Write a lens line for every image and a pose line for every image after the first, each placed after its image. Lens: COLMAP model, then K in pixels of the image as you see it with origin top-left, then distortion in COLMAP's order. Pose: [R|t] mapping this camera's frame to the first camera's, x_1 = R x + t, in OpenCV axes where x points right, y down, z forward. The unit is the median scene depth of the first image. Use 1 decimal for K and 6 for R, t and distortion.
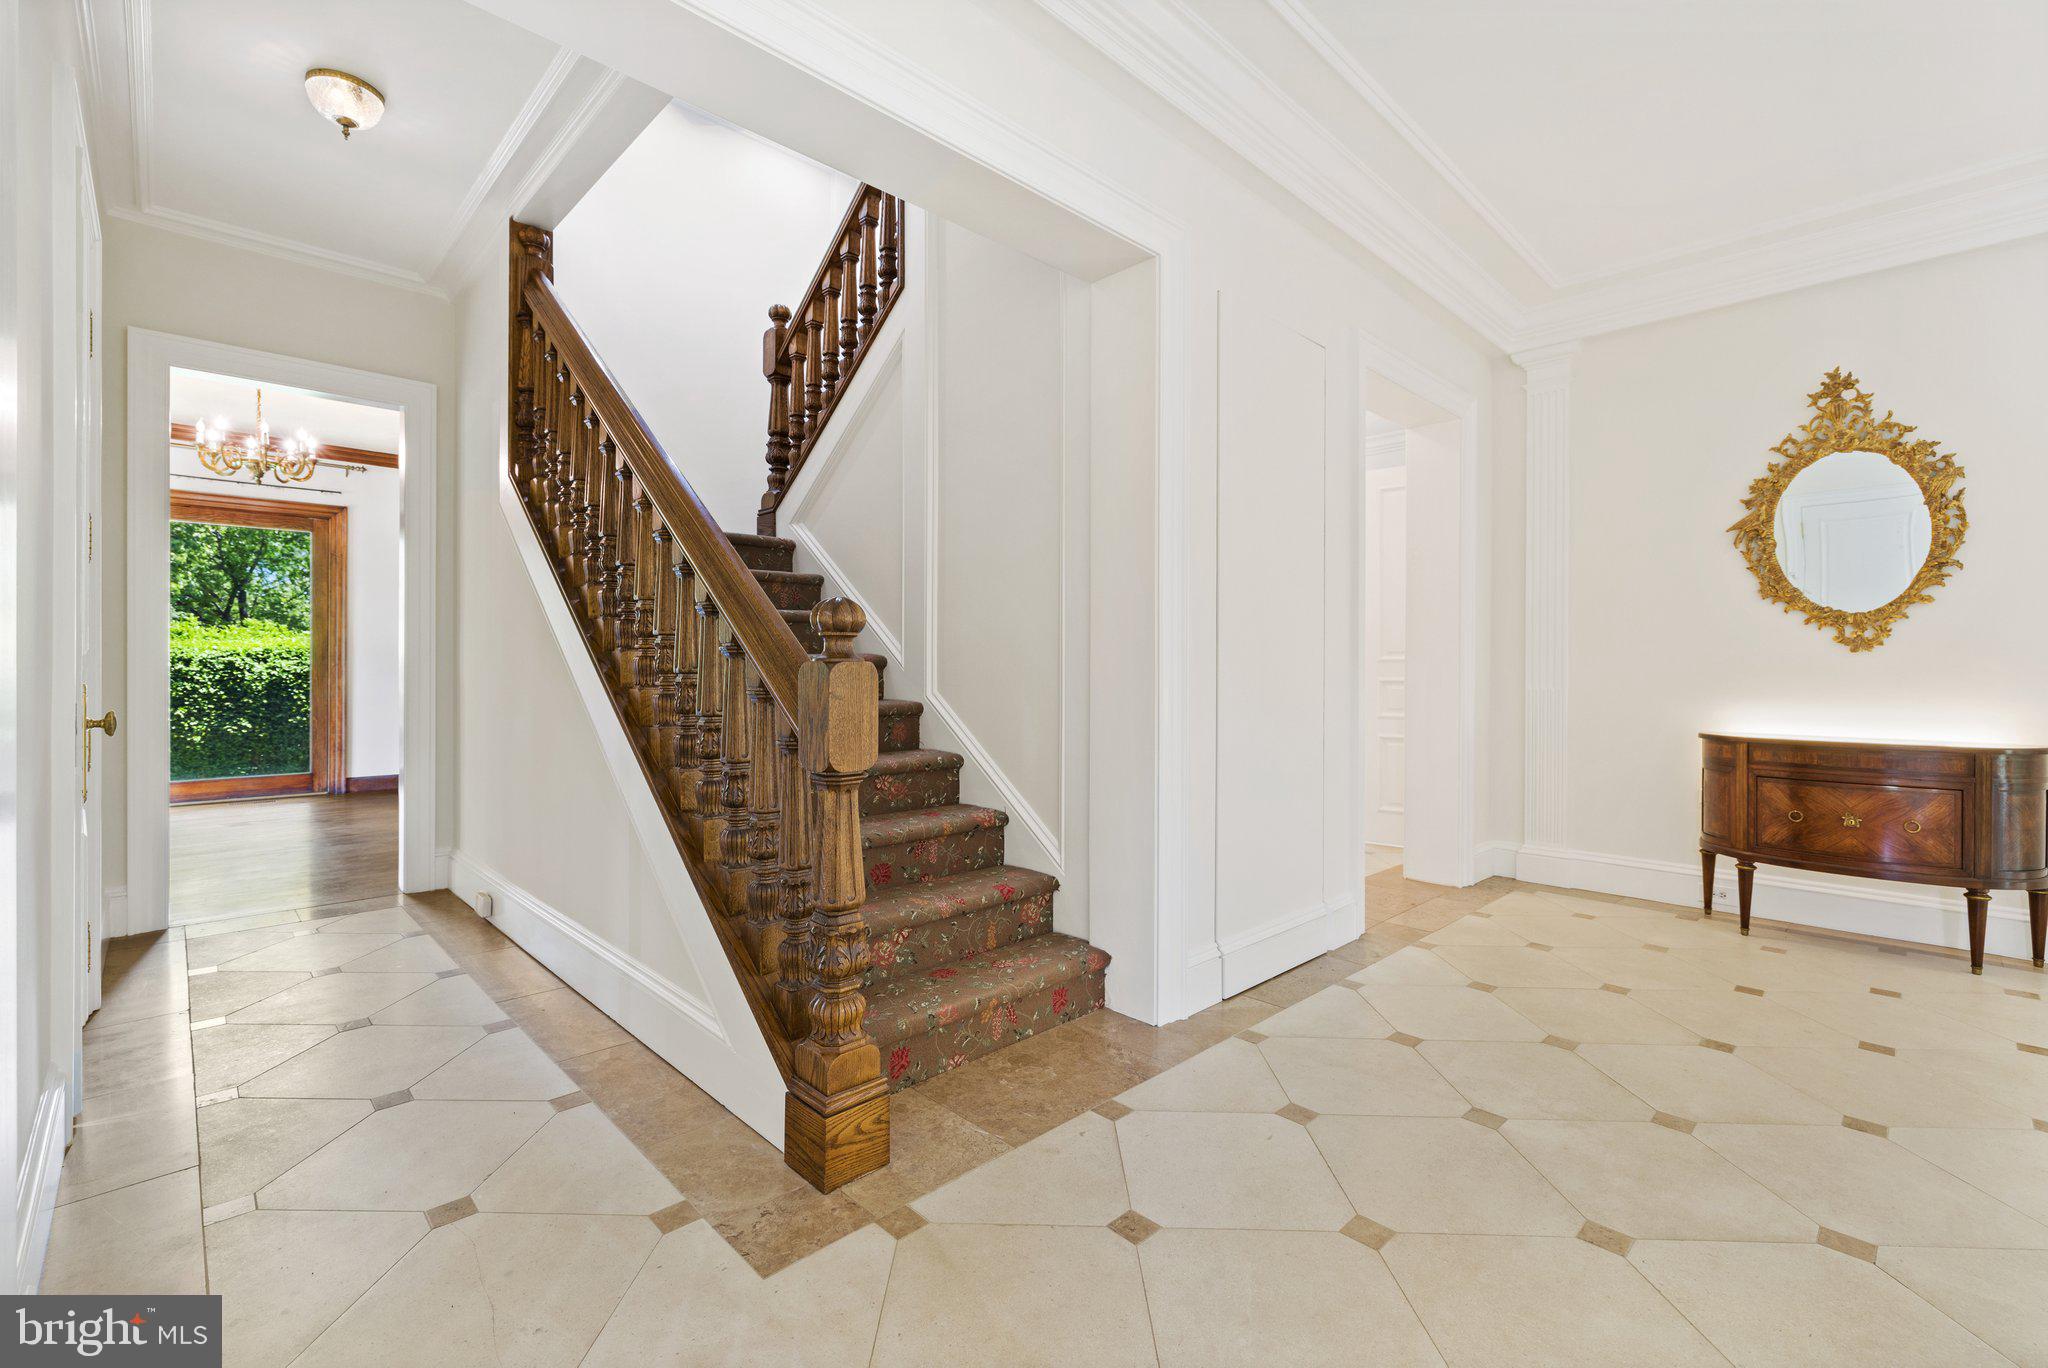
lens RADIAL K [[876.7, 0, 999.7], [0, 876.7, 646.1], [0, 0, 1]] dist [-0.002079, -0.000571]
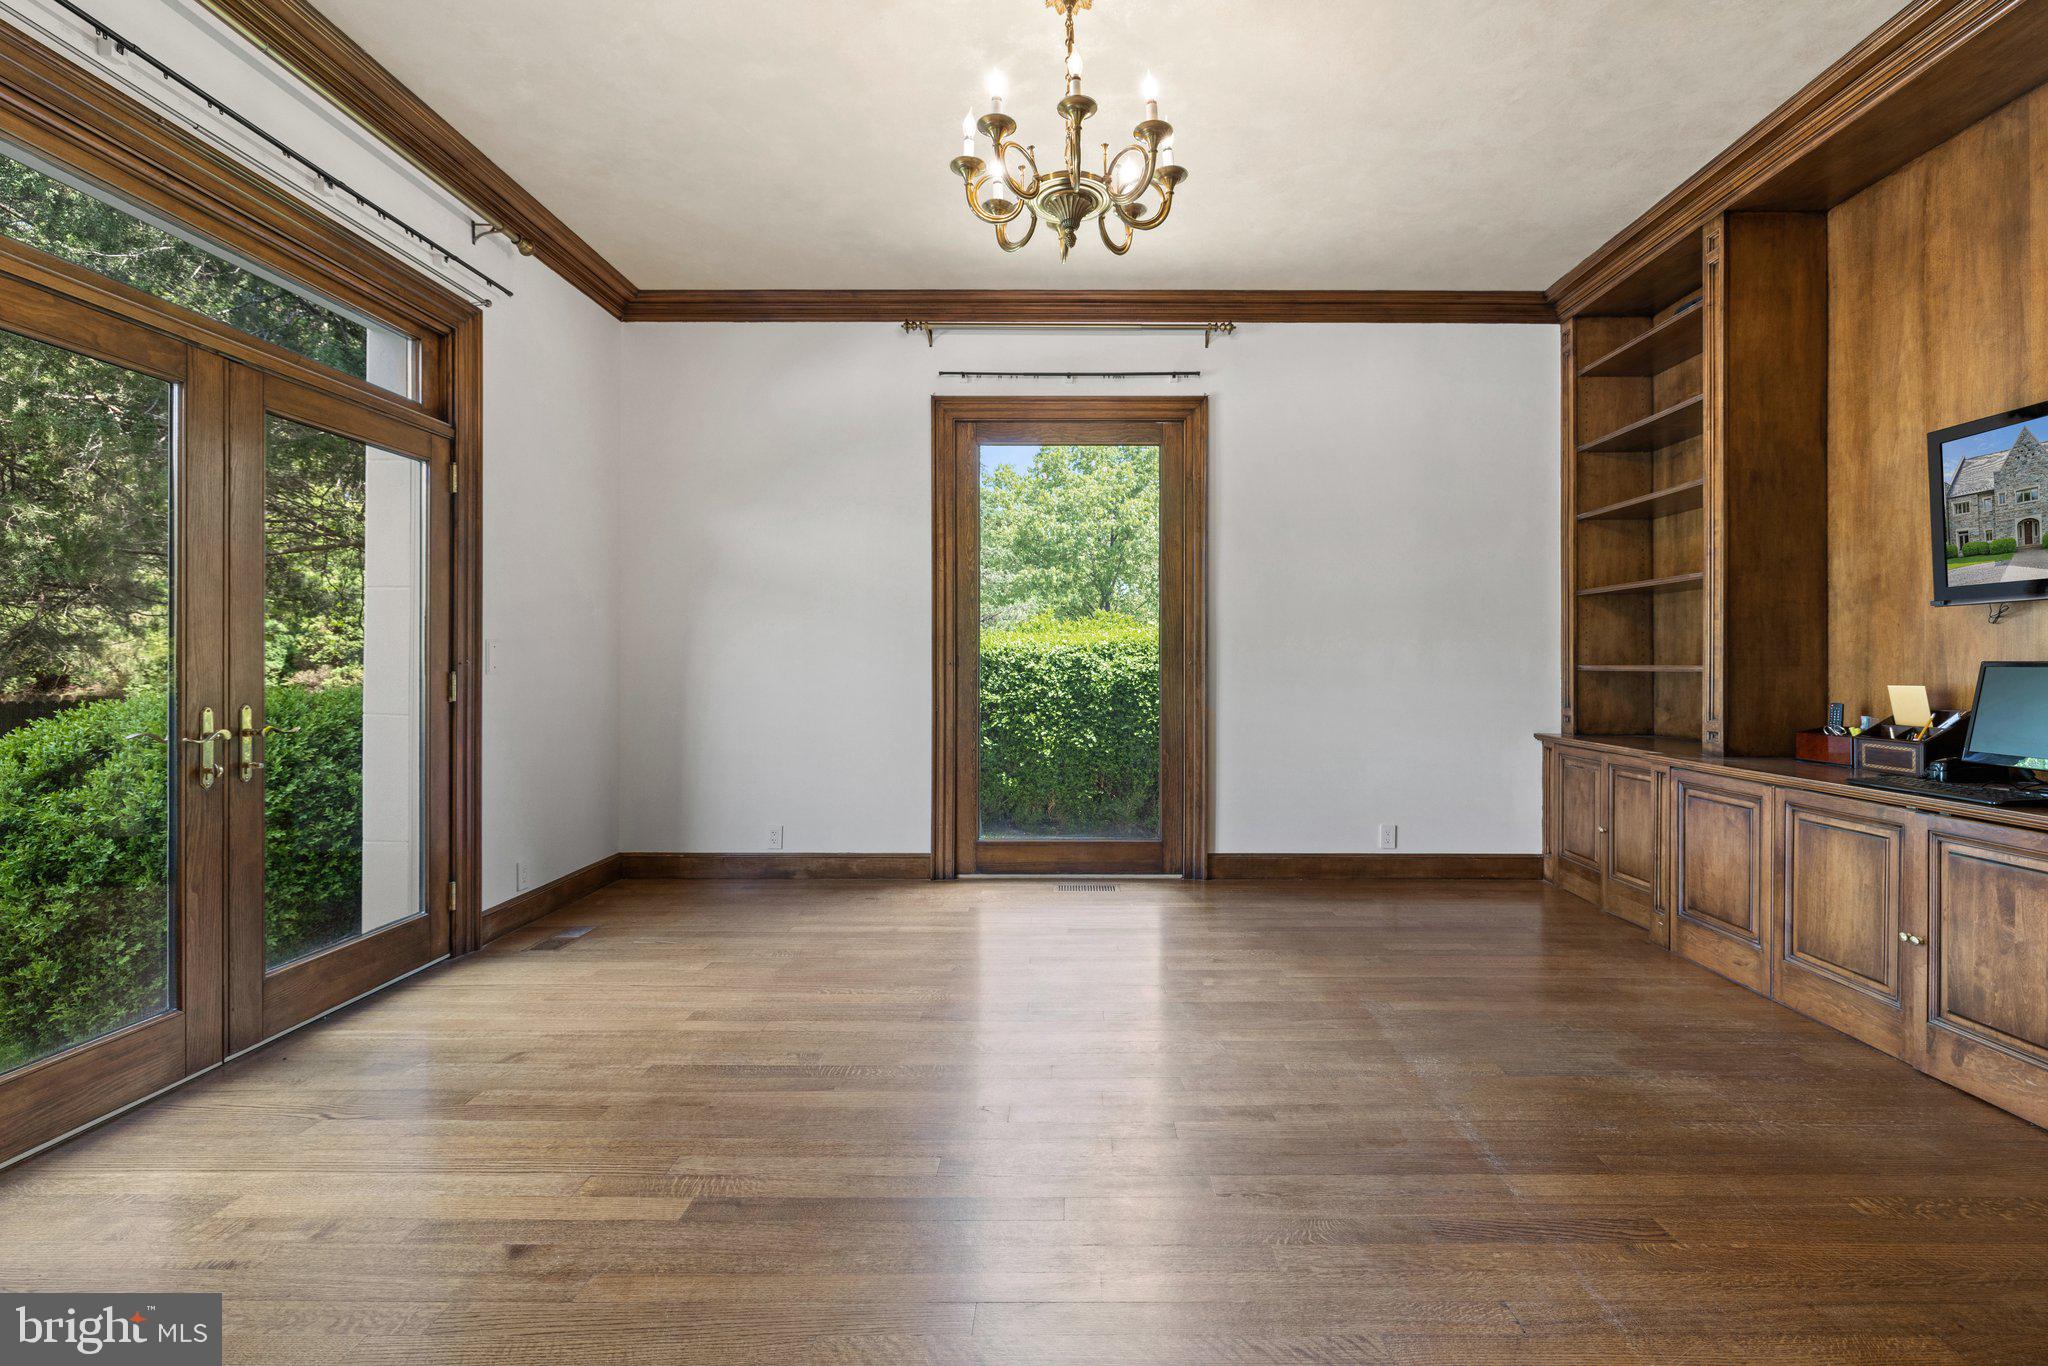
lens RADIAL K [[876.7, 0, 1016.9], [0, 876.7, 665.6], [0, 0, 1]] dist [-0.002079, -0.000571]
pose [[0.682388, 0.009092, -0.730933, -0.335805], [0.006156, 0.999816, 0.018185, 0.009521], [0.730964, -0.016909, 0.682206, 0.419359]]
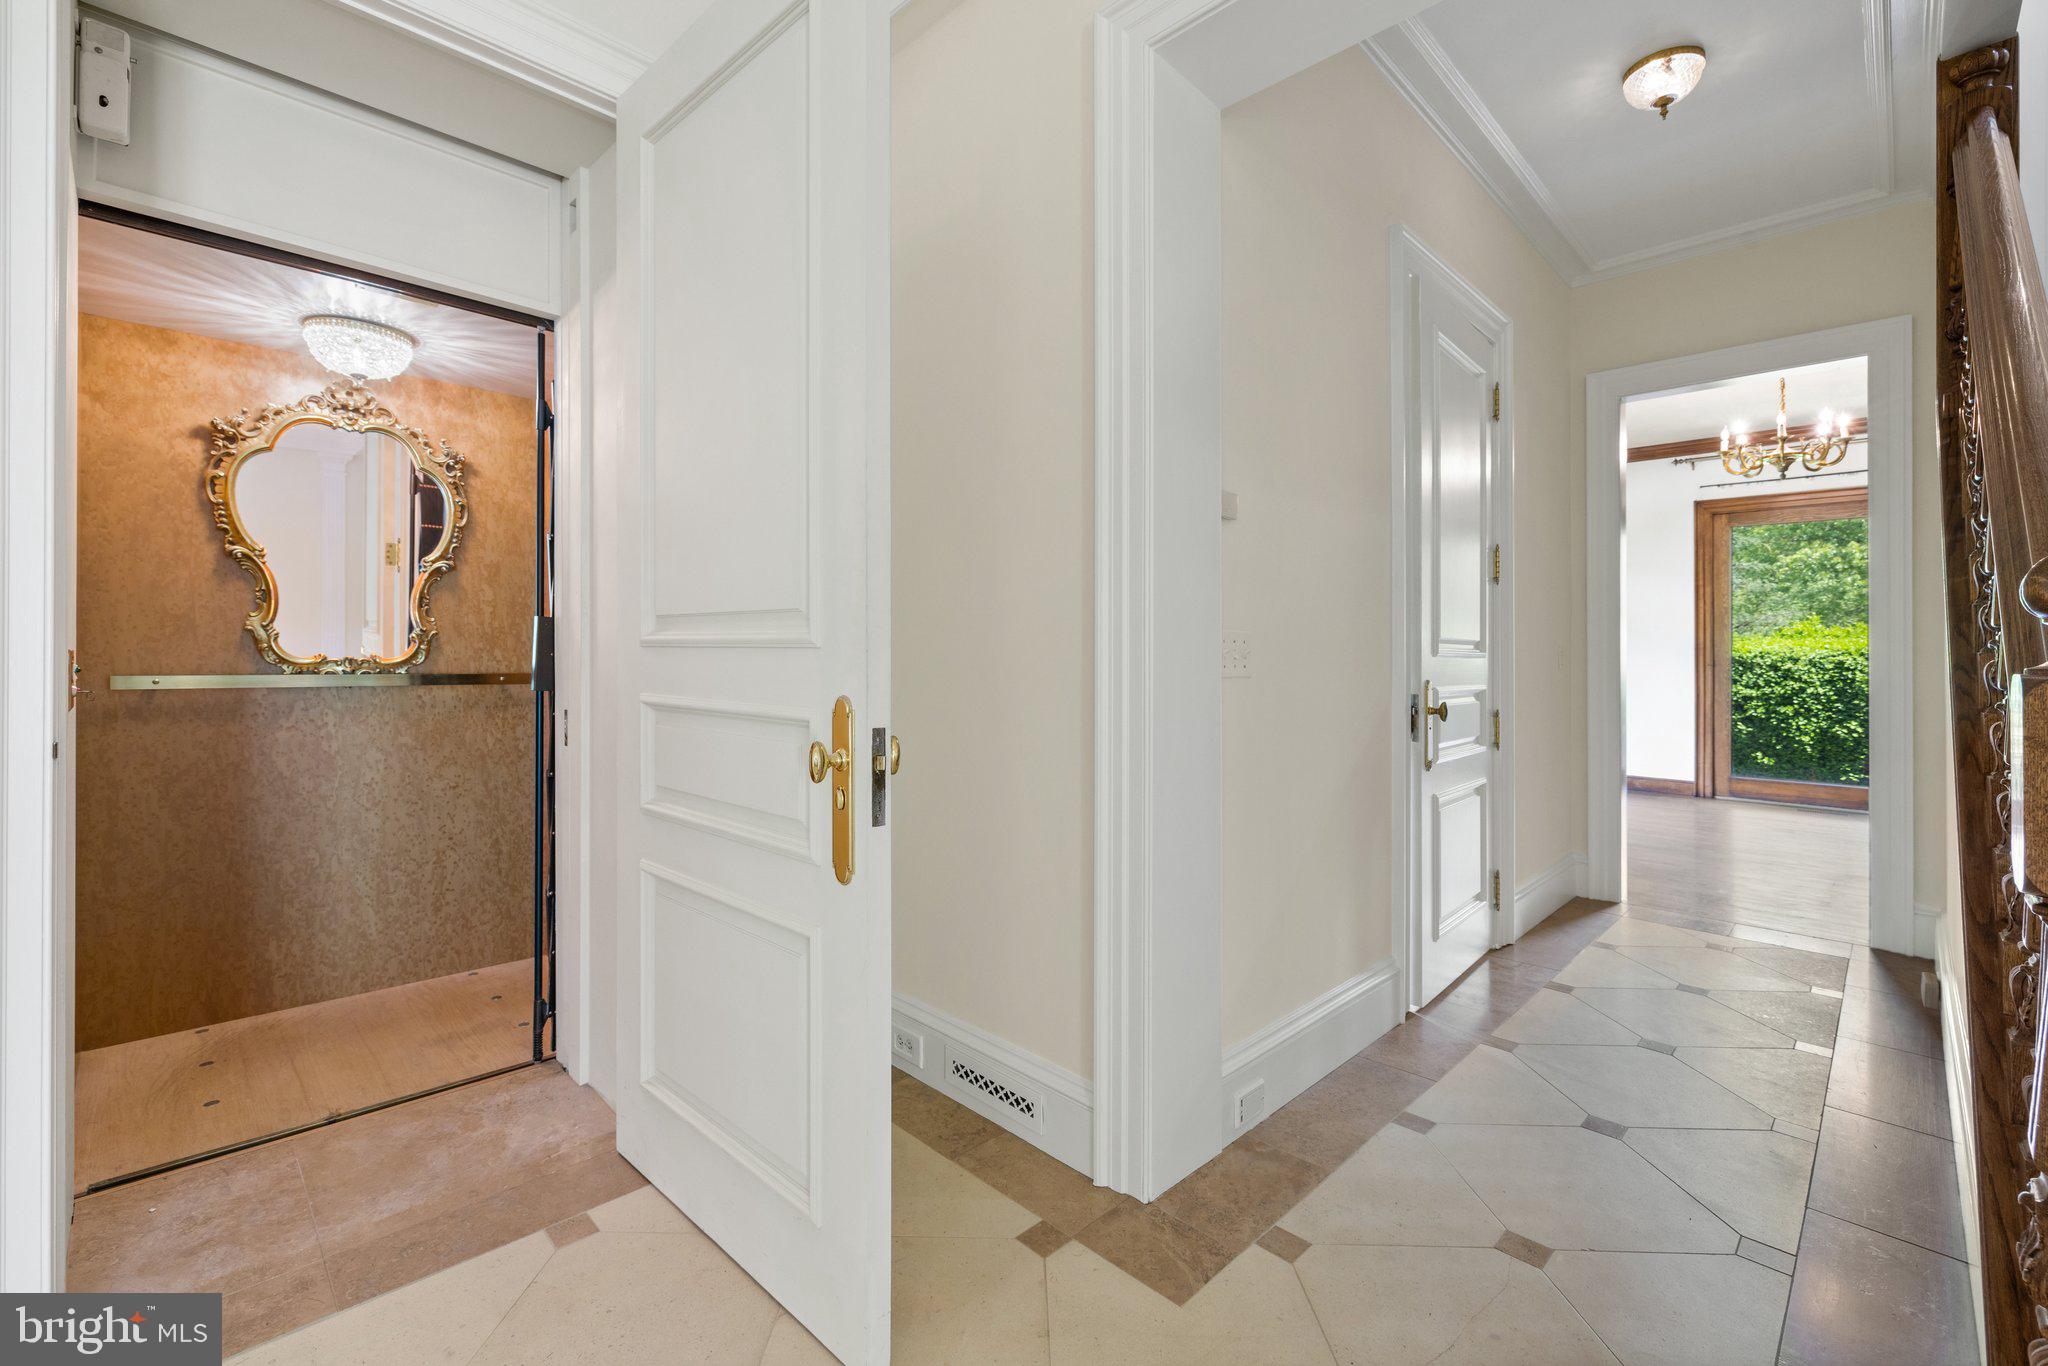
lens RADIAL K [[876.7, 0, 1014.7], [0, 876.7, 653.9], [0, 0, 1]] dist [-0.002079, -0.000571]
pose [[0.017634, 0.001756, -0.999843, 0.061084], [0.011027, 0.999937, 0.001951, -0.002052], [0.999784, -0.011060, 0.017614, 0.084683]]
